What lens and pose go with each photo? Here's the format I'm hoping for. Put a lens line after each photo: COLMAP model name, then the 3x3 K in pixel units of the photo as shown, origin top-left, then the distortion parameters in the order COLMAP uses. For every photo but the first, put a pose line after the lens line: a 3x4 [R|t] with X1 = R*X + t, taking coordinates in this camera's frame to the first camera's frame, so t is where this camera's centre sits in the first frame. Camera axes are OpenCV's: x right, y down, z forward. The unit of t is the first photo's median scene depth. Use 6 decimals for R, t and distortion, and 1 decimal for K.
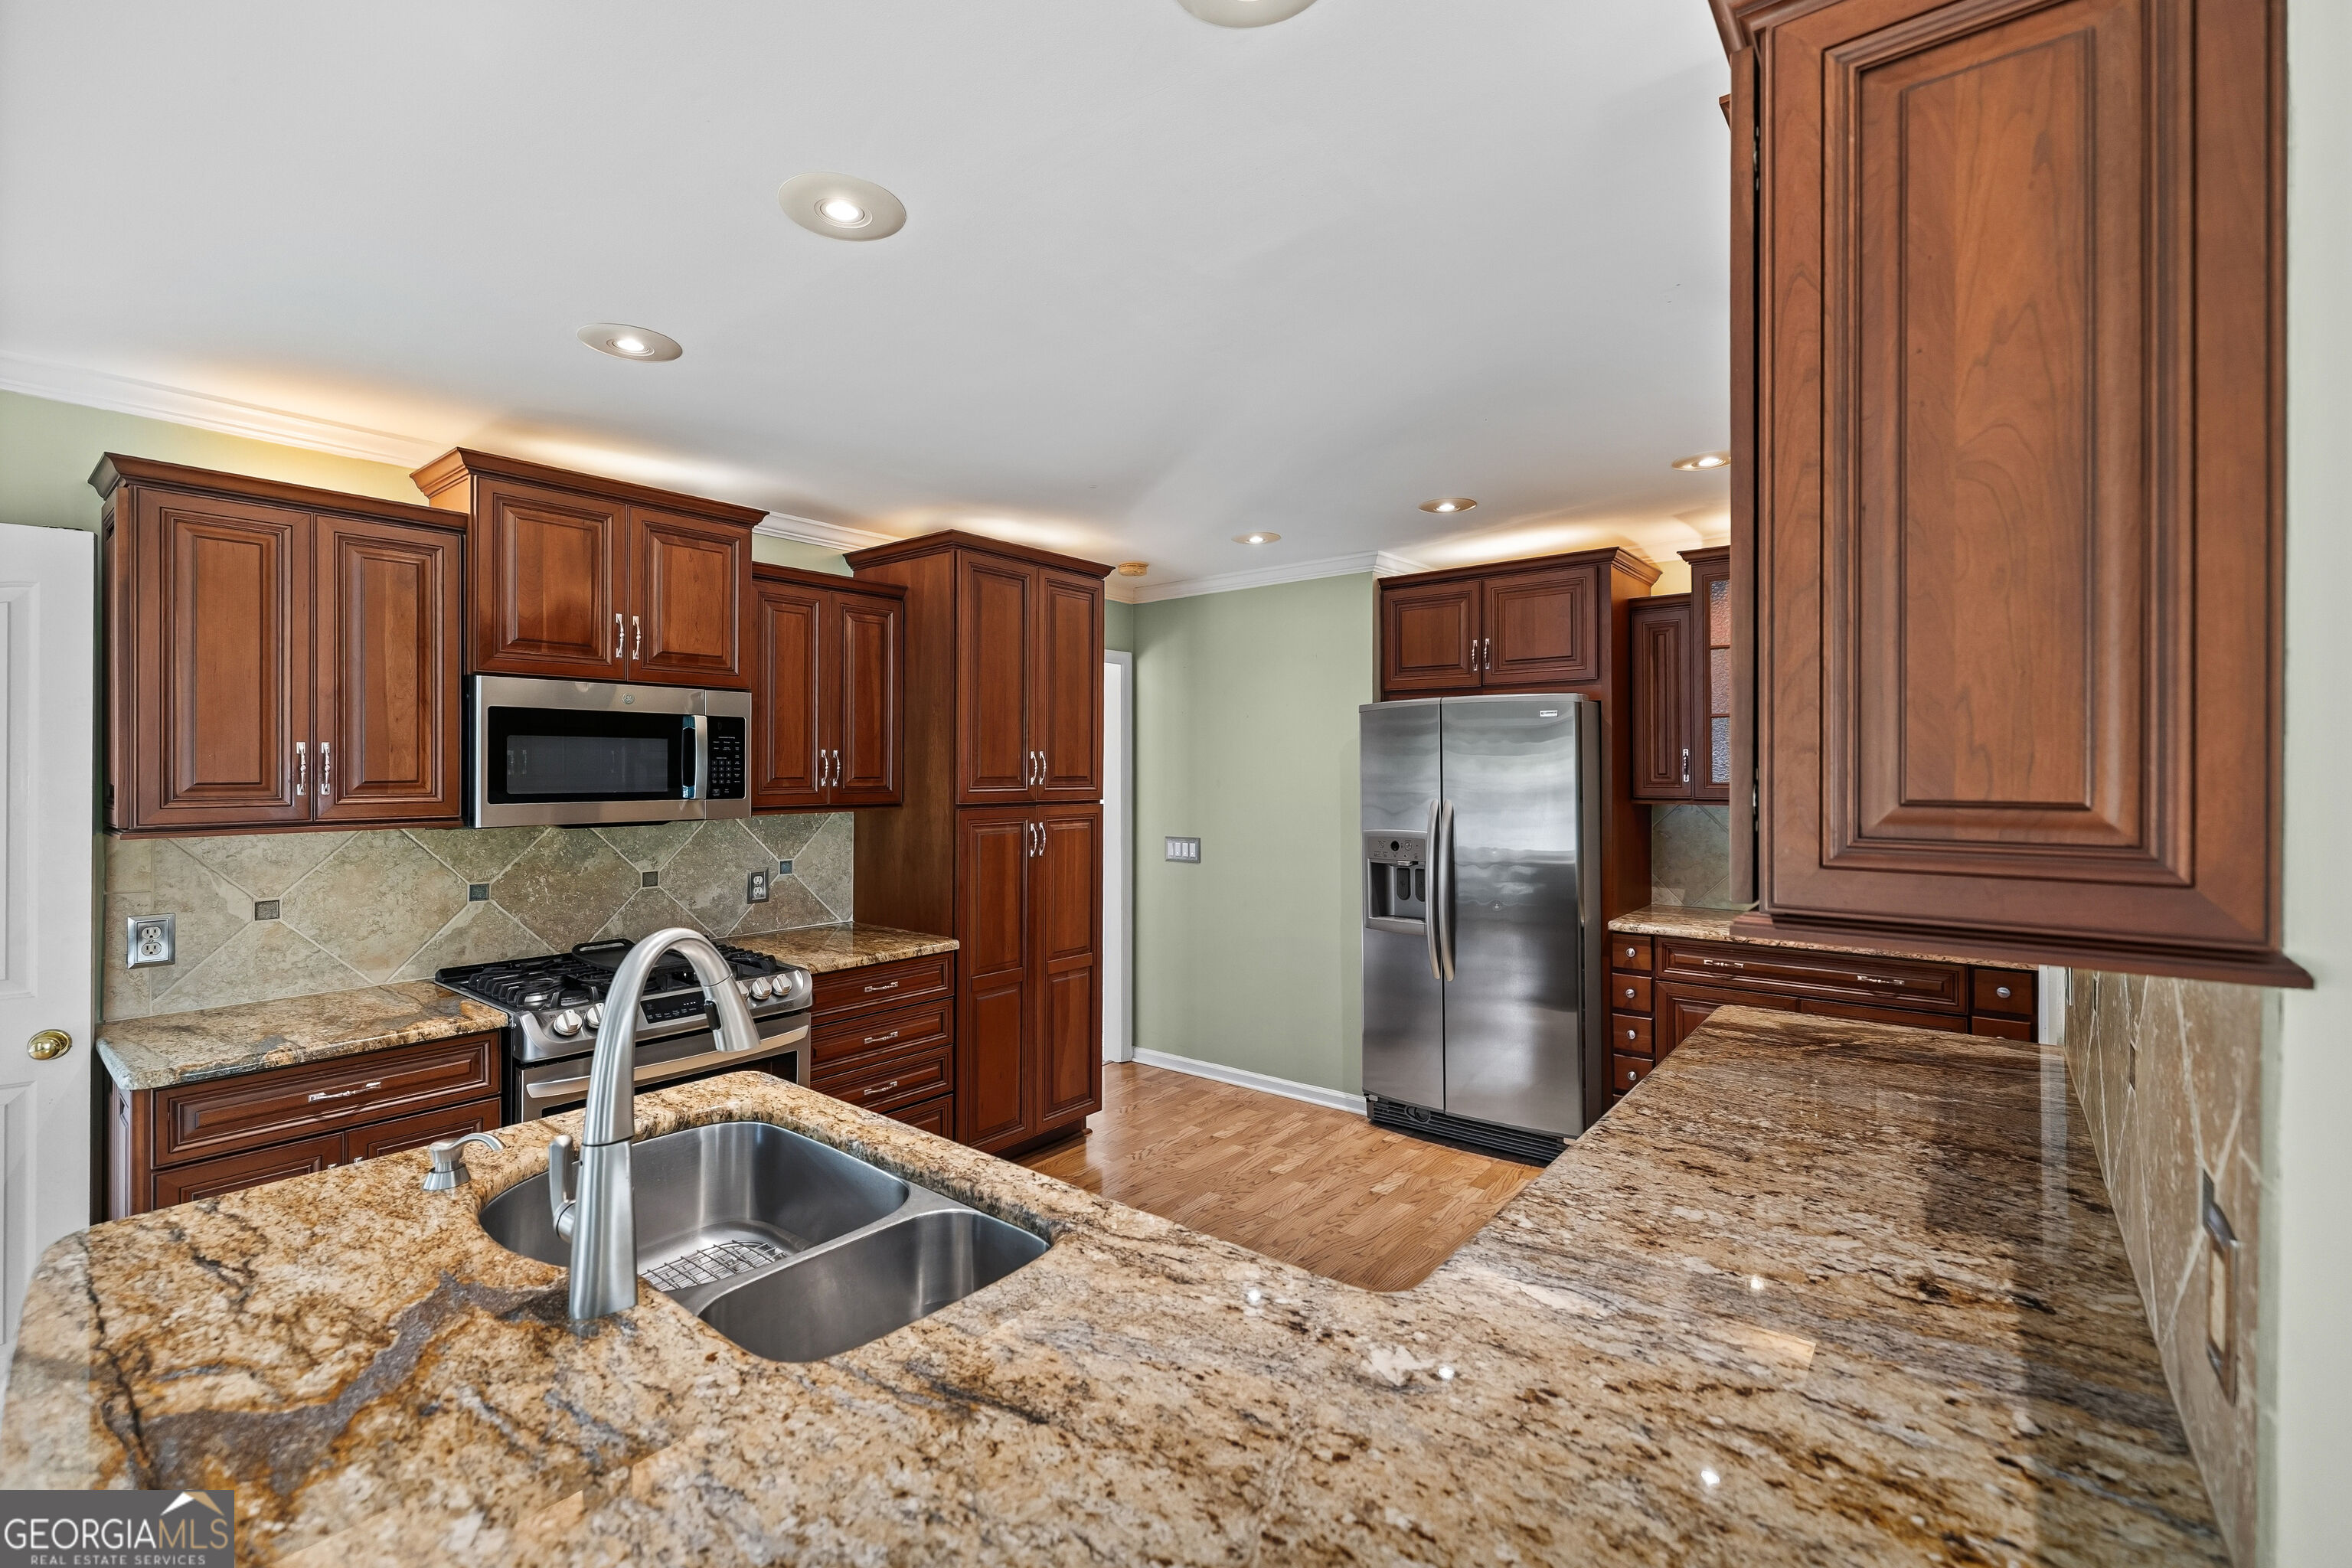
lens RADIAL K [[1014.8, 0, 1171.0], [0, 1014.8, 766.2], [0, 0, 1]] dist [0.003409, 0.000116]
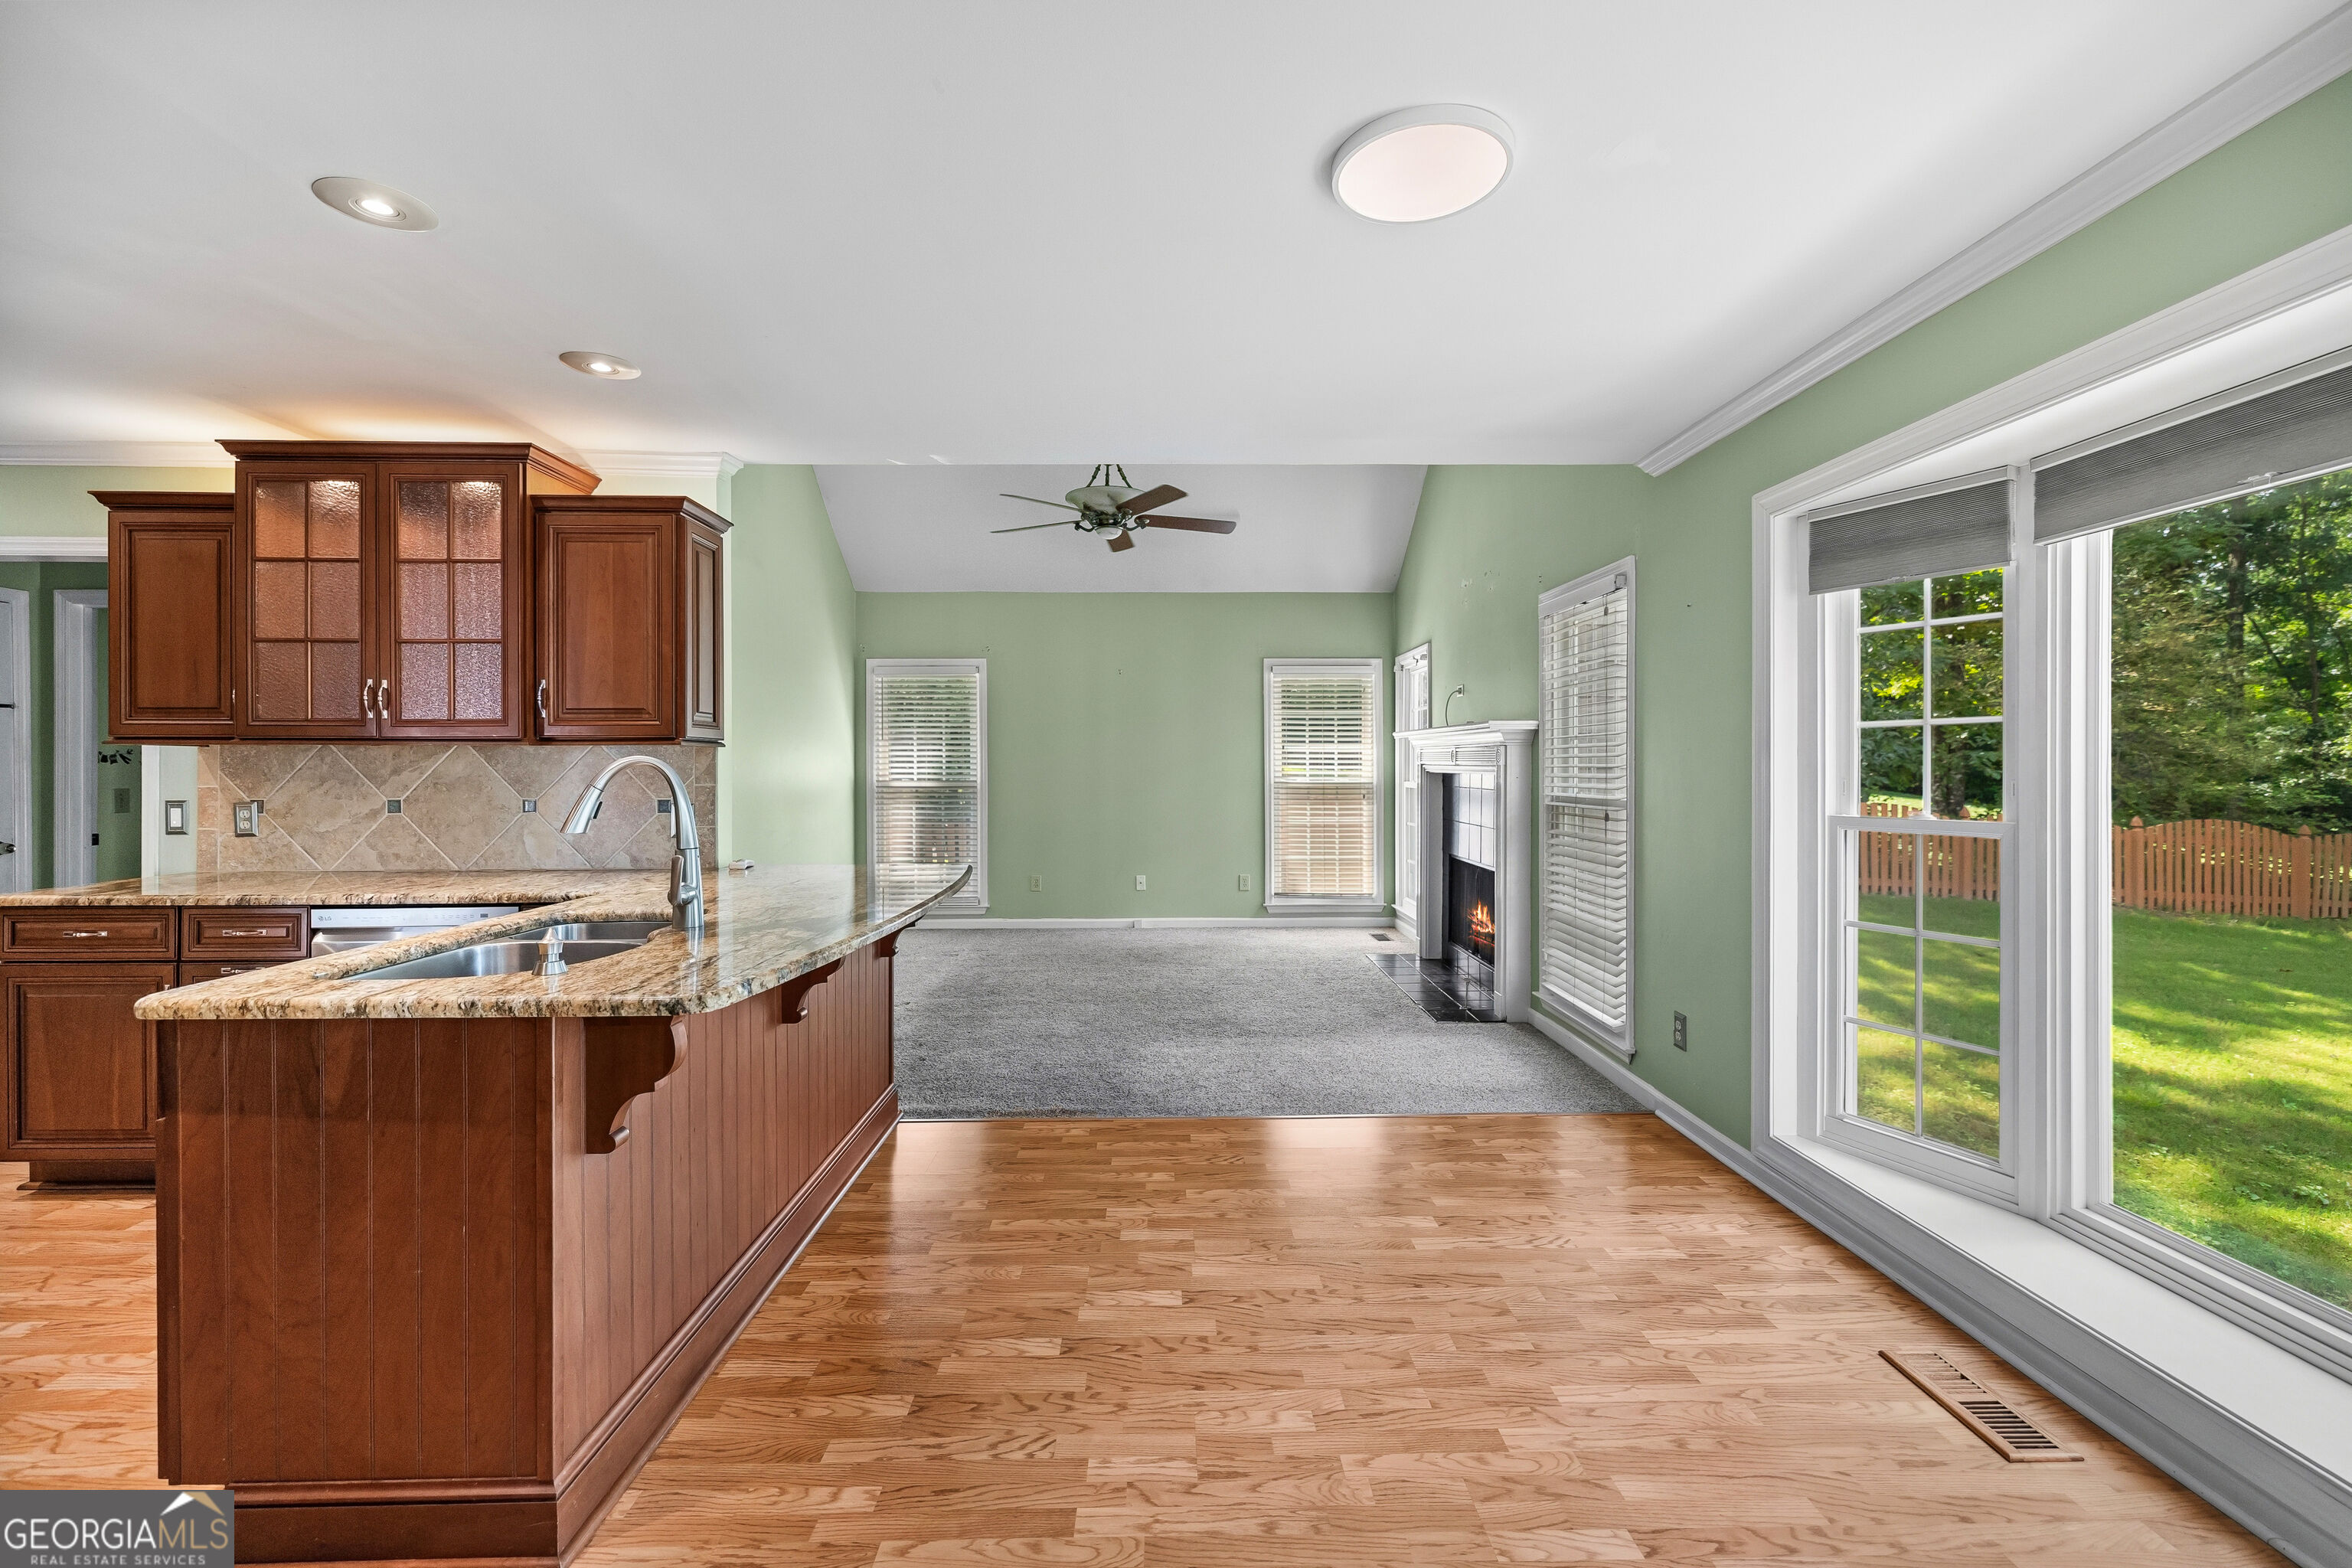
lens RADIAL K [[984.7, 0, 1176.9], [0, 984.7, 771.6], [0, 0, 1]] dist [0.001204, -0.000267]
pose [[-0.641961, -0.001952, 0.766735, -1.096541], [0.001960, 0.999989, 0.004187, 0.079190], [-0.766735, 0.004191, -0.641950, 0.604869]]
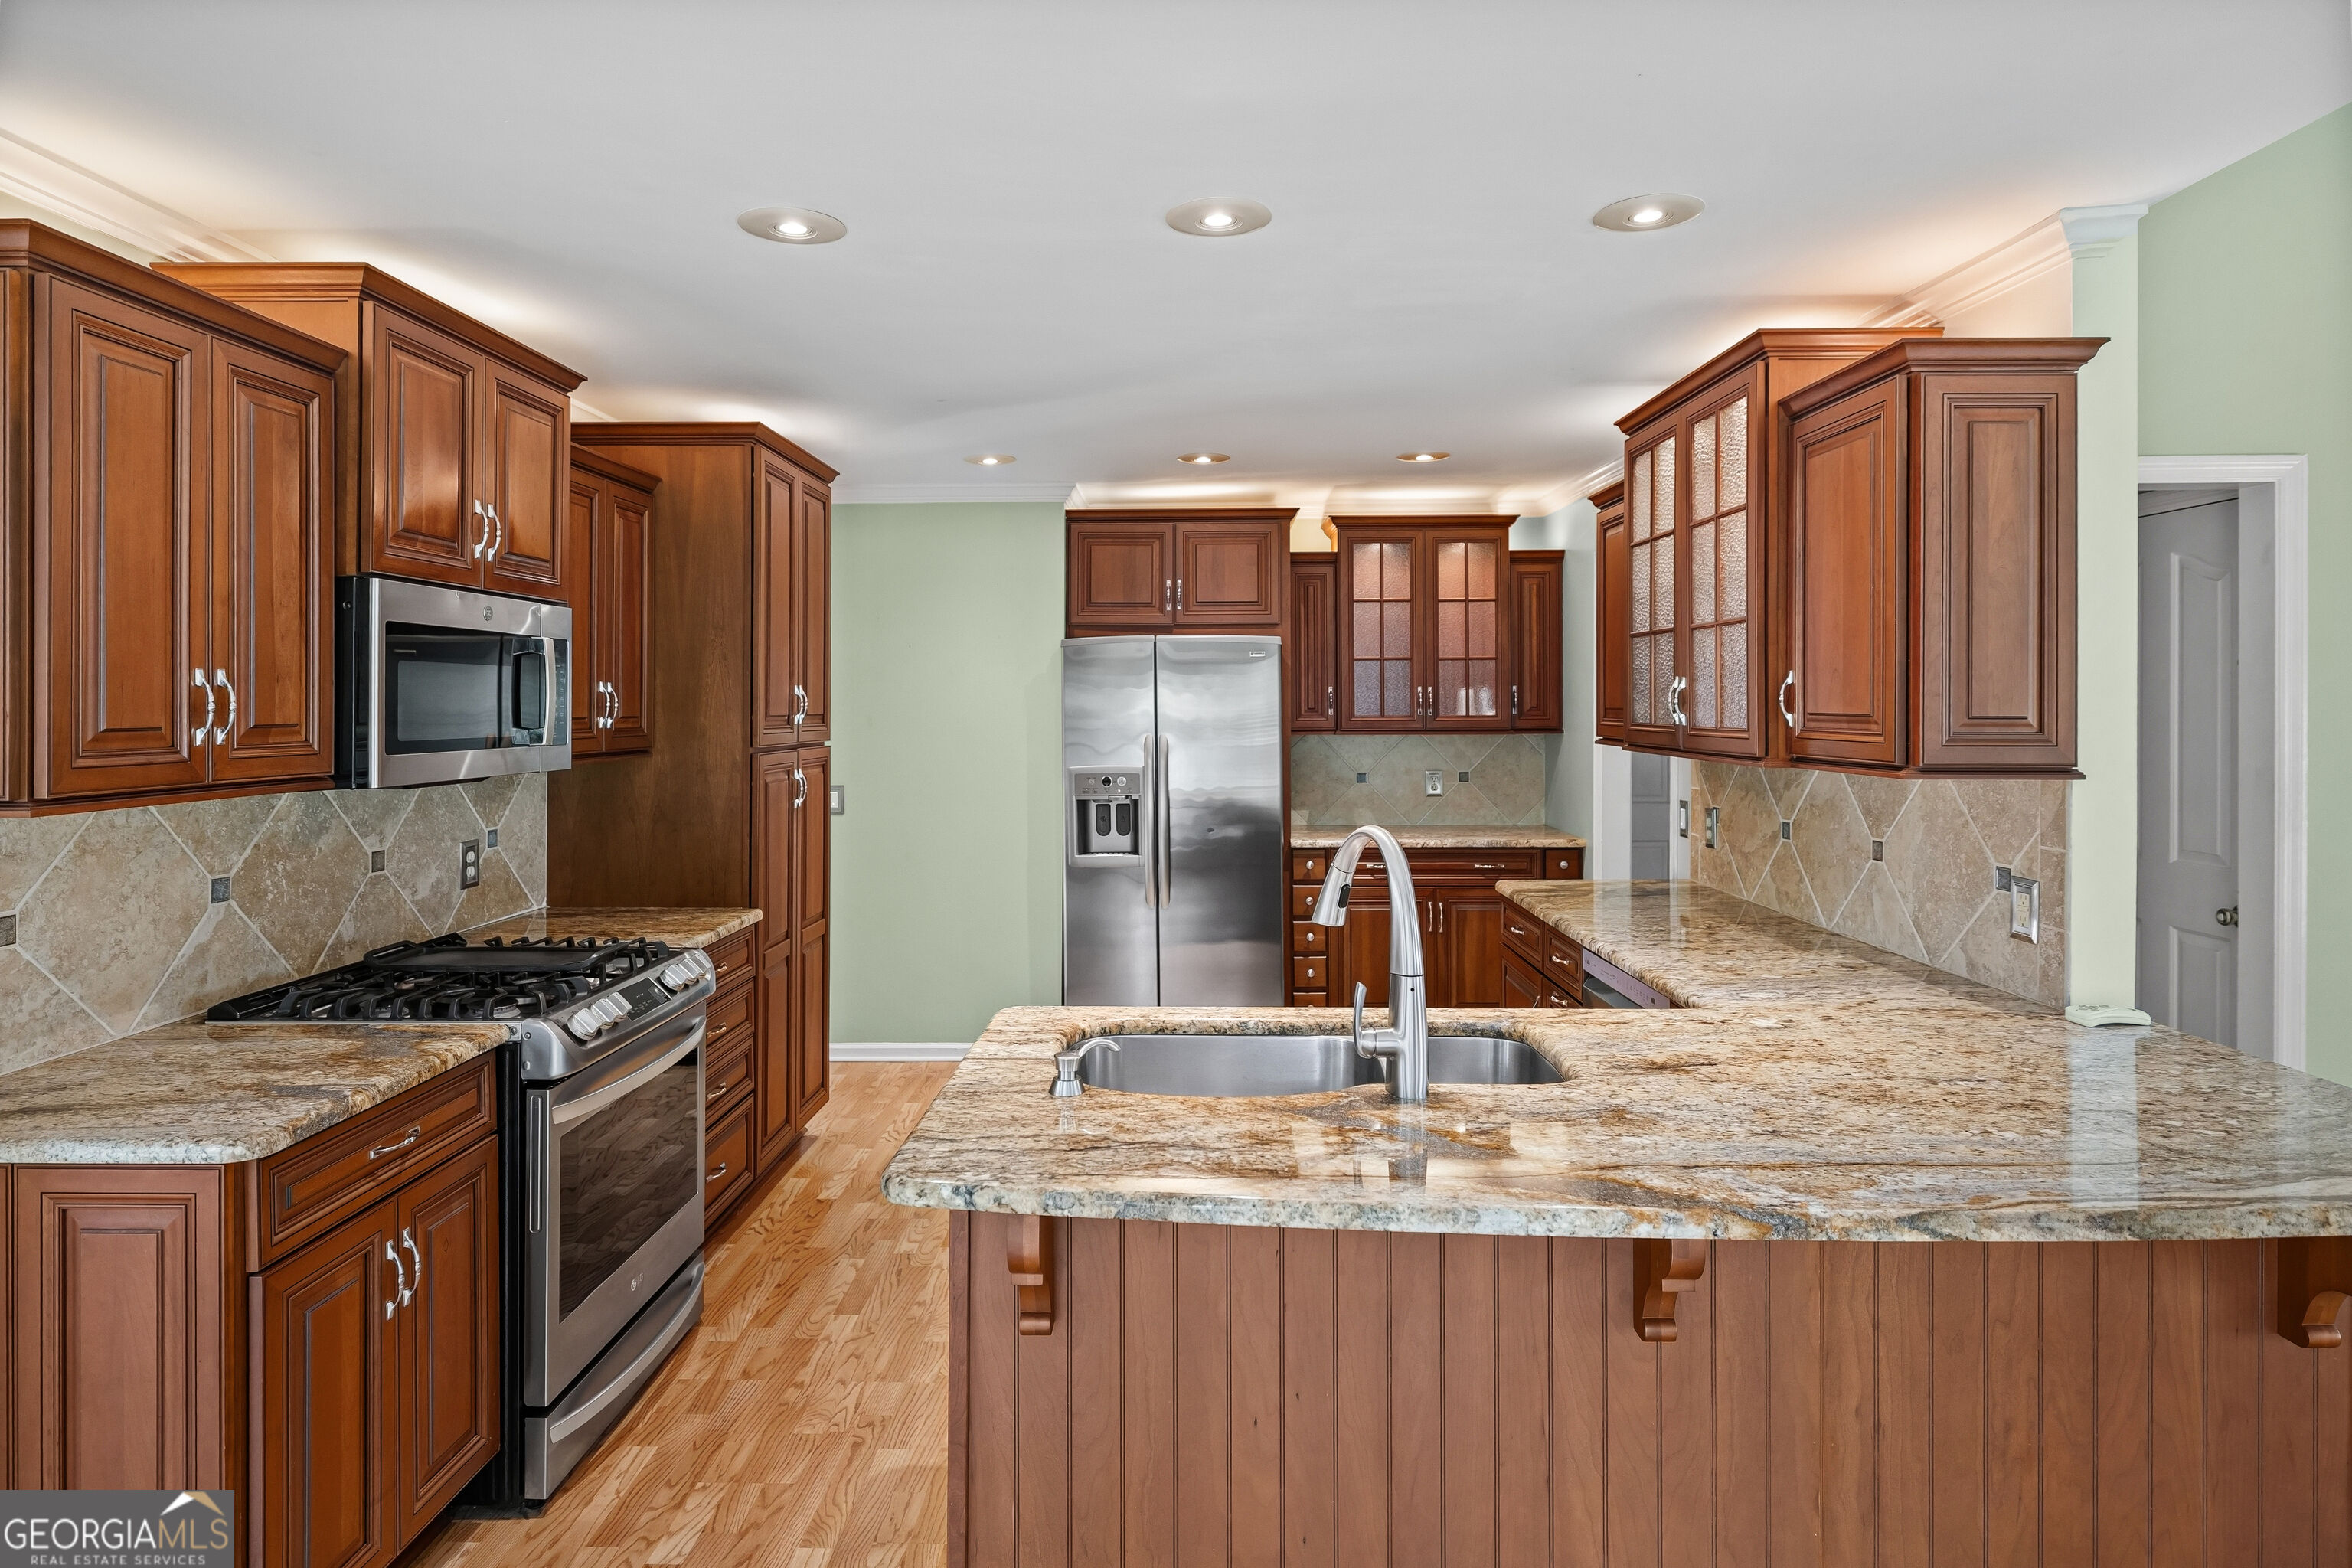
lens RADIAL K [[1292.1, 0, 1181.8], [0, 1292.1, 703.5], [0, 0, 1]] dist [0.003398, -0.001417]
pose [[0.788867, -0.001459, 0.614563, -0.739287], [0.000591, 0.999999, 0.001615, -0.000826], [-0.614564, -0.000911, 0.788866, -0.075395]]
